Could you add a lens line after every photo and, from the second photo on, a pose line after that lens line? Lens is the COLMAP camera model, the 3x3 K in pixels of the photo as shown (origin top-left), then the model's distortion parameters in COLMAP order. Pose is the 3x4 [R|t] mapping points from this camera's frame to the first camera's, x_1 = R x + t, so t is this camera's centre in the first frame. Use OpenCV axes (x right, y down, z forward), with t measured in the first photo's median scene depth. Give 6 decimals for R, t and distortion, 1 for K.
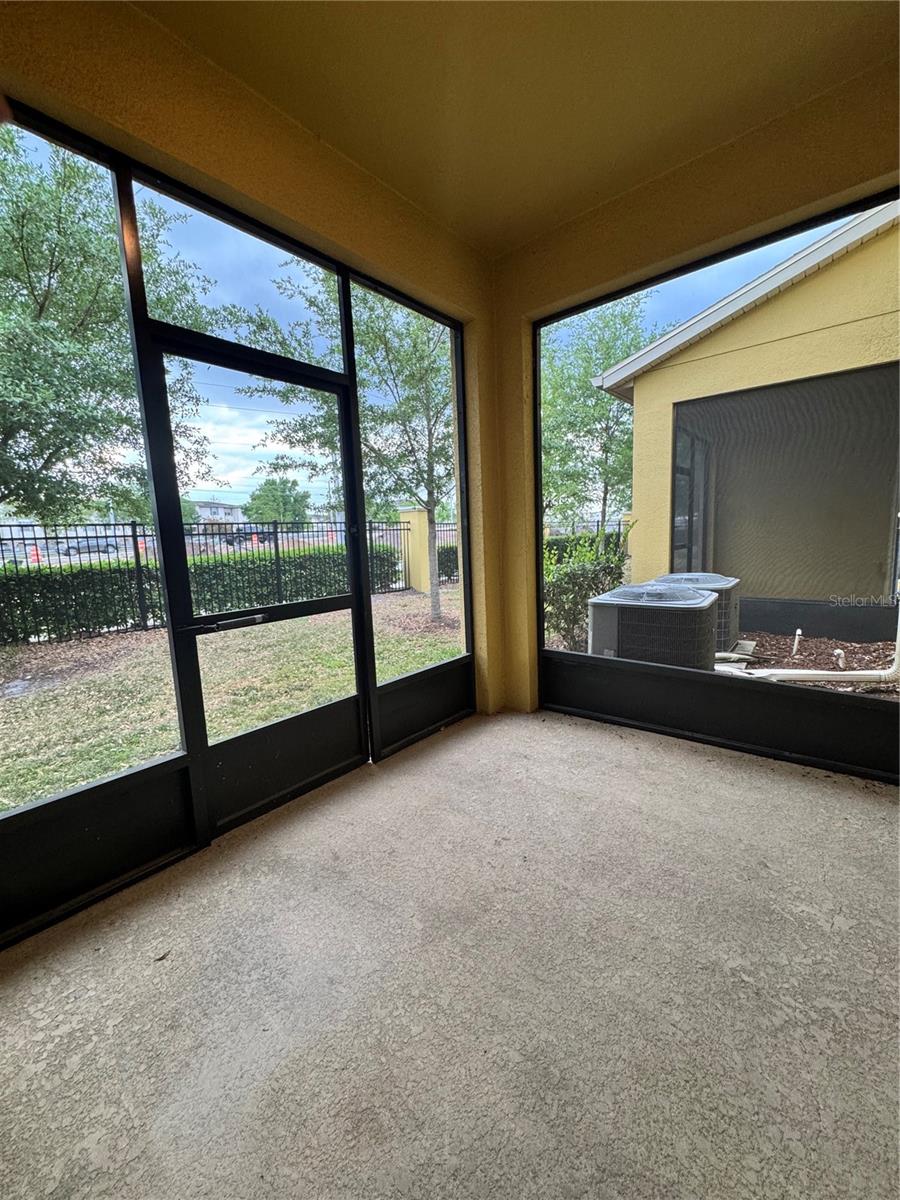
lens RADIAL K [[482.5, 0, 450.0], [0, 482.5, 600.0], [0, 0, 1]] dist [-0.002468, 0.000280]
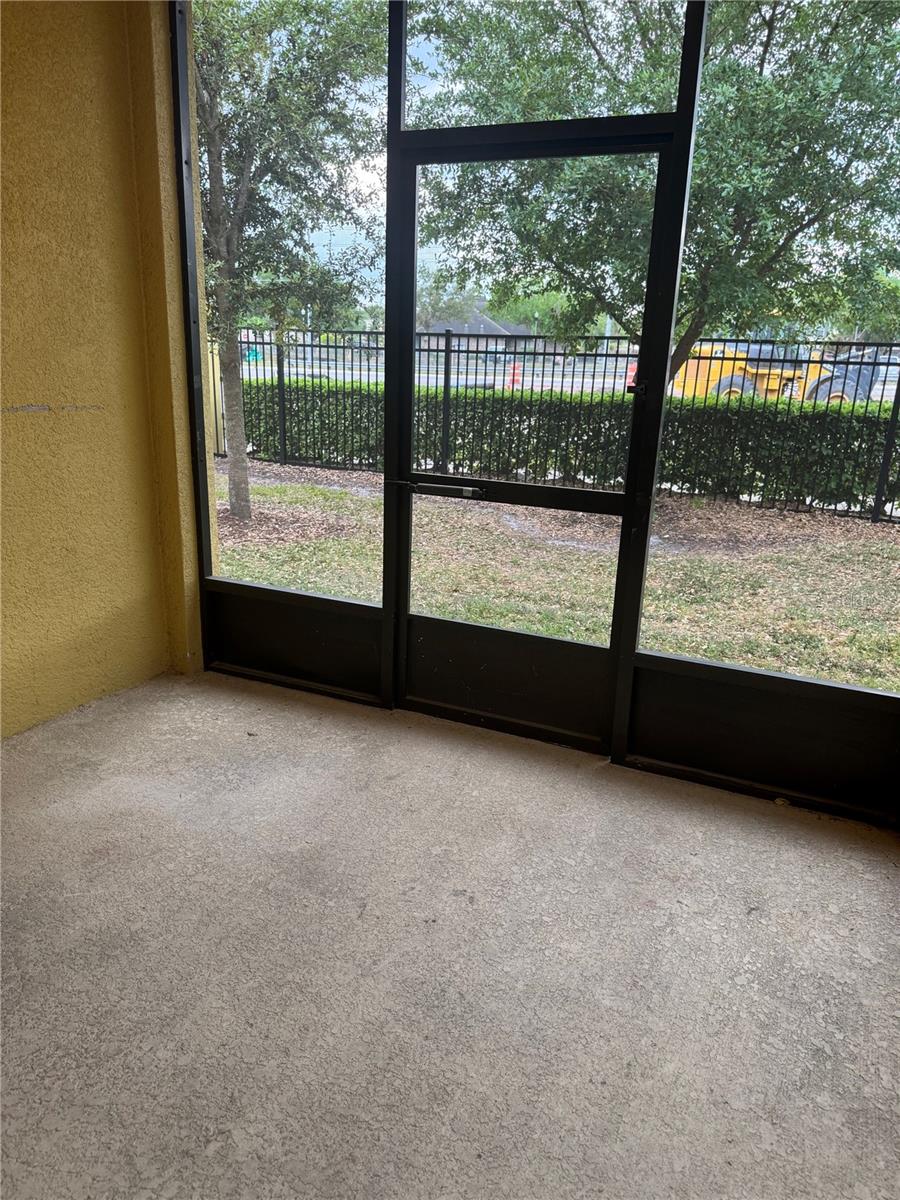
lens RADIAL K [[840.3, 0, 450.0], [0, 840.3, 600.0], [0, 0, 1]] dist [0.135007, -0.196684]
pose [[0.256654, 0.314824, -0.913791, 0.943099], [-0.176041, 0.944873, 0.276088, -0.174008], [0.950336, 0.090006, 0.297927, 0.556746]]
